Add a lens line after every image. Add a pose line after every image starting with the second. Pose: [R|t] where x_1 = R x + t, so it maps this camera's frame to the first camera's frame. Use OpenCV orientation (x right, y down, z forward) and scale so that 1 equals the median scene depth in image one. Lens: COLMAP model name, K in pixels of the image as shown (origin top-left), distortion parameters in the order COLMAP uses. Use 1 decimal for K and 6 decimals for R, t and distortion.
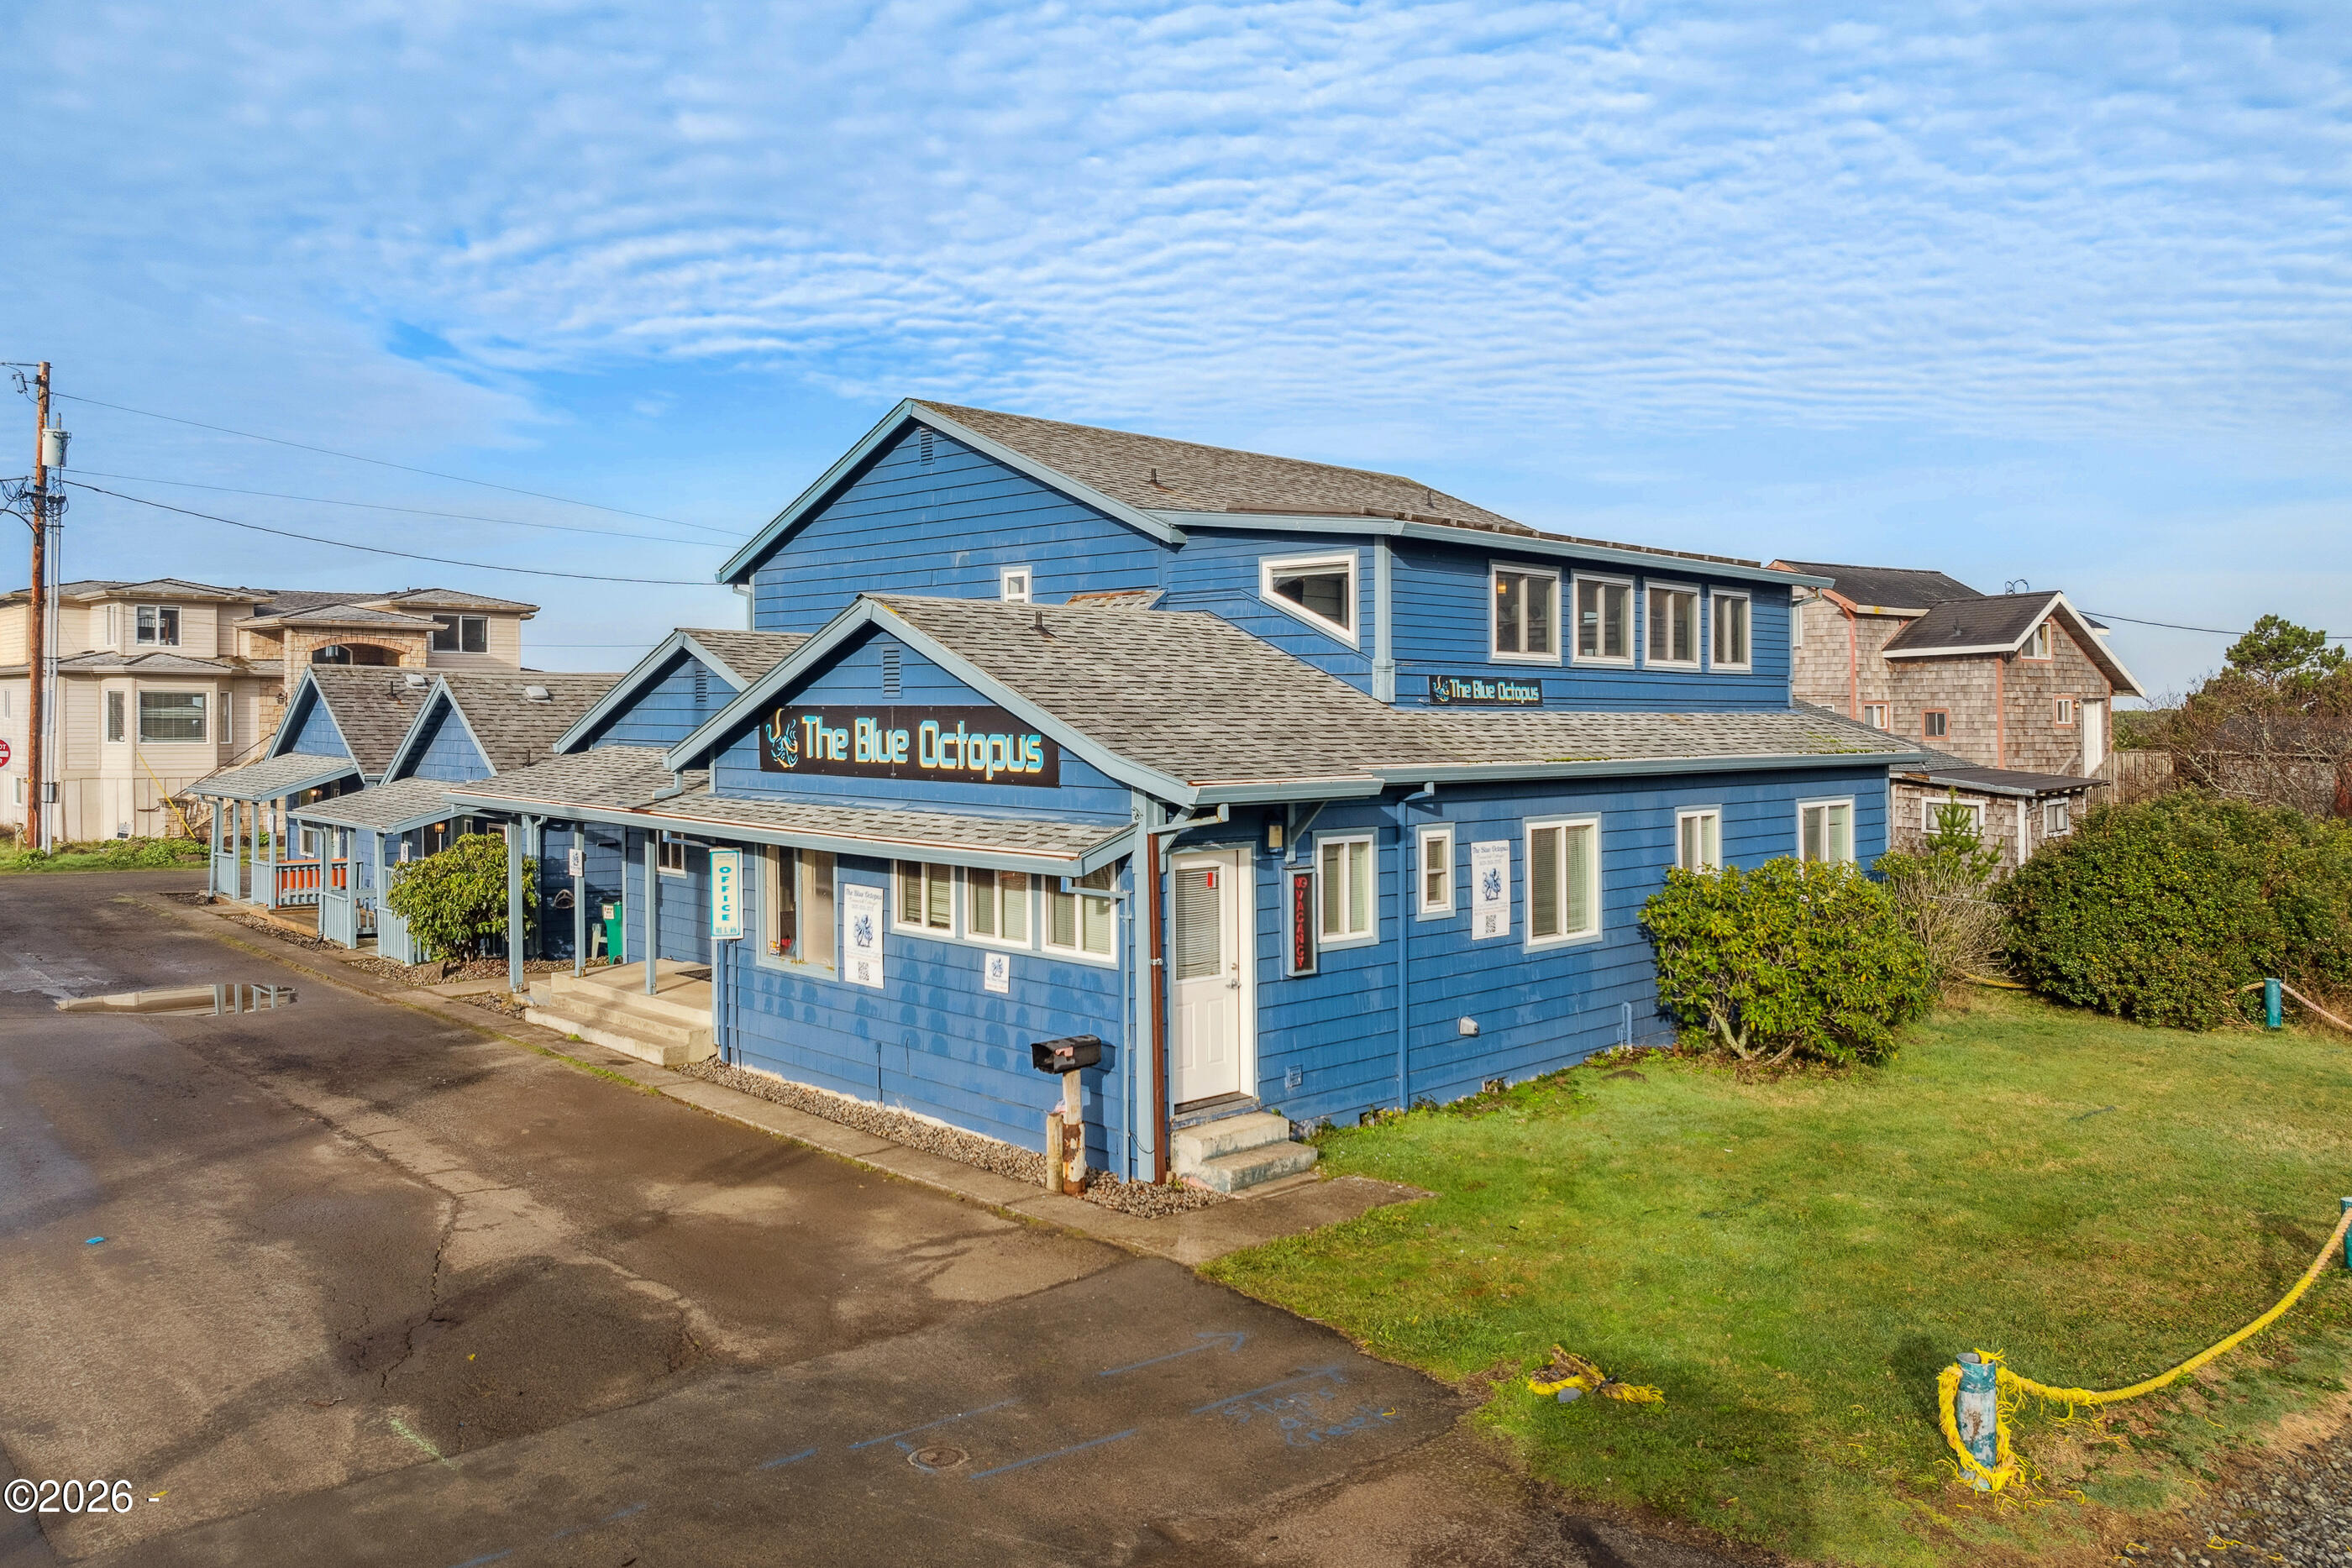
lens RADIAL K [[1716.6, 0, 1183.3], [0, 1716.6, 840.7], [0, 0, 1]] dist [-0.025642, -0.000074]
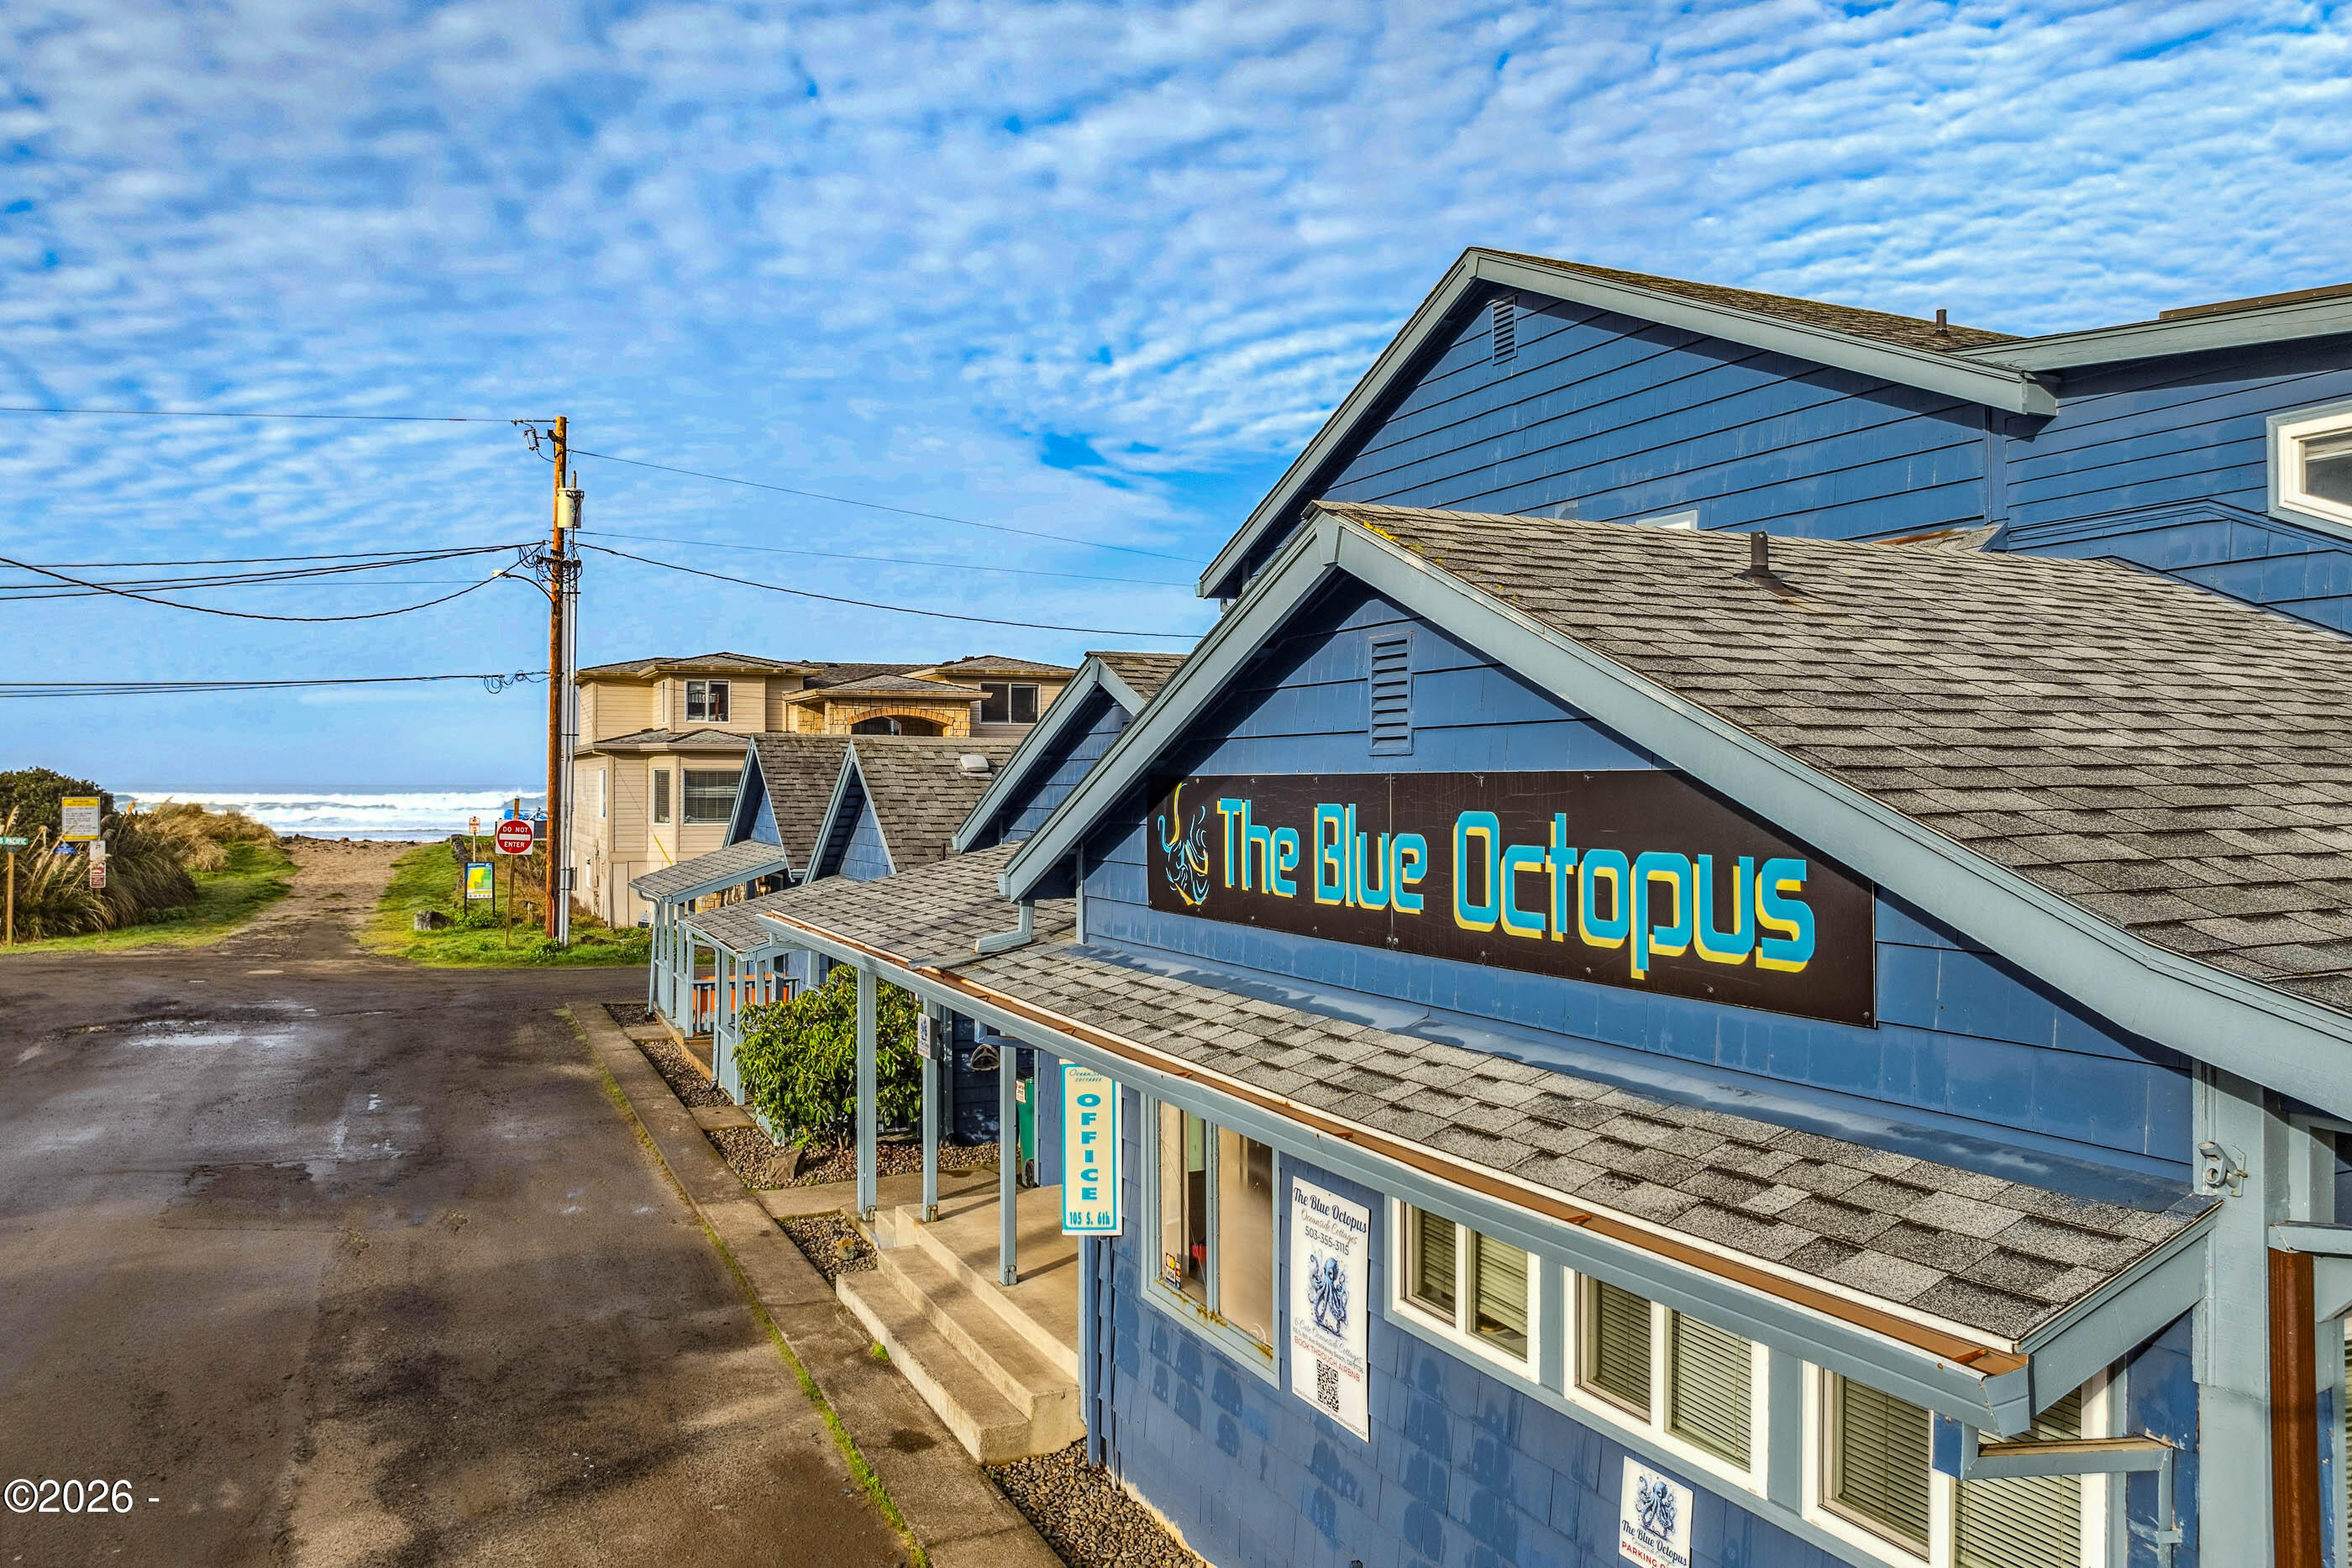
lens RADIAL K [[1716.6, 0, 1183.3], [0, 1716.6, 840.7], [0, 0, 1]] dist [-0.025642, -0.000074]
pose [[0.939969, 0.000564, -0.341258, -0.071286], [-0.014669, 0.999141, -0.038753, -0.043294], [0.340943, 0.041433, 0.939170, 0.560892]]
